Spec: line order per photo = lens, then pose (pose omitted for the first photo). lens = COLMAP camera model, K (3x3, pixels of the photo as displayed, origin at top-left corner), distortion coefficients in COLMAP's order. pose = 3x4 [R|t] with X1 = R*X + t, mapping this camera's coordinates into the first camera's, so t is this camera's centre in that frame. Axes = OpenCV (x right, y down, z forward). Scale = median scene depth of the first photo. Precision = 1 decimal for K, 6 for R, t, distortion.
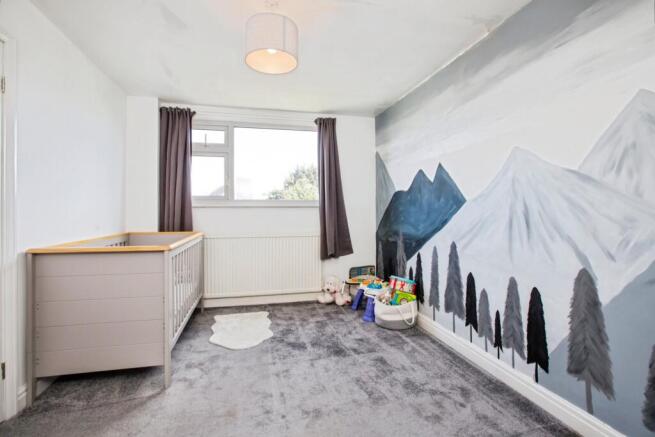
lens RADIAL K [[301.7, 0, 333.4], [0, 301.7, 212.7], [0, 0, 1]] dist [-0.035830, 0.004958]
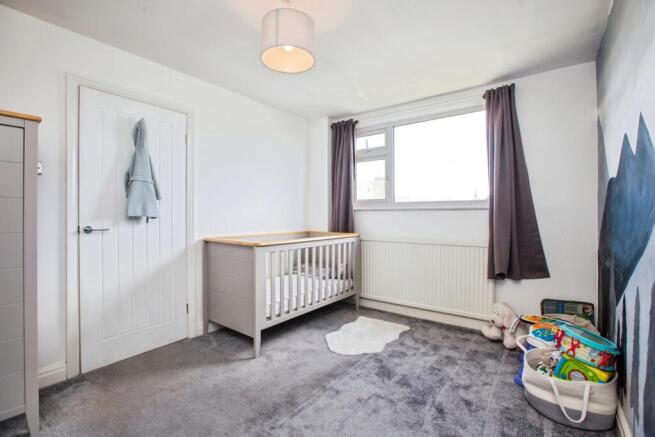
lens RADIAL K [[301.7, 0, 329.8], [0, 301.7, 216.9], [0, 0, 1]] dist [-0.035830, 0.004958]
pose [[0.621839, 0.011446, -0.783061, 0.327666], [-0.004414, 0.999929, 0.011110, -0.006604], [0.783133, -0.003452, 0.621845, 0.257770]]
